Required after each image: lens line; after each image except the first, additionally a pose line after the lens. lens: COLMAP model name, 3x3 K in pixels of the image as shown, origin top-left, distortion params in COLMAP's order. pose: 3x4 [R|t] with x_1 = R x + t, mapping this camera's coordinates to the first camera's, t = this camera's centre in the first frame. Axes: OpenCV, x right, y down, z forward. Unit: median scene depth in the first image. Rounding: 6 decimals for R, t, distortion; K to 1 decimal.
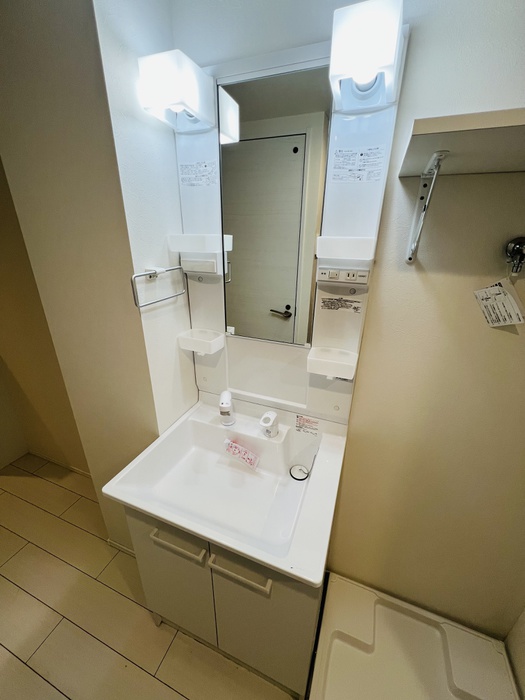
lens RADIAL K [[281.2, 0, 264.9], [0, 281.2, 351.0], [0, 0, 1]] dist [0.000504, 0.000997]
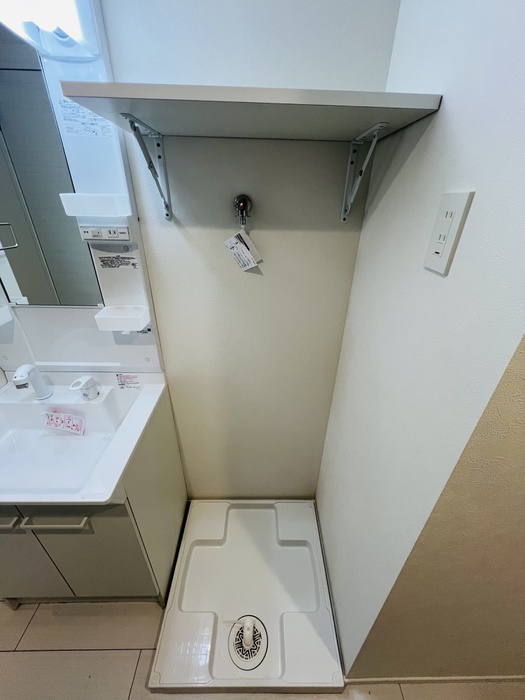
lens RADIAL K [[281.2, 0, 262.4], [0, 281.2, 350.2], [0, 0, 1]] dist [0.000504, 0.000997]
pose [[0.927777, -0.179597, 0.327069, 0.318149], [0.138272, 0.979620, 0.145692, 0.069125], [-0.346569, -0.089945, 0.933702, -0.174987]]
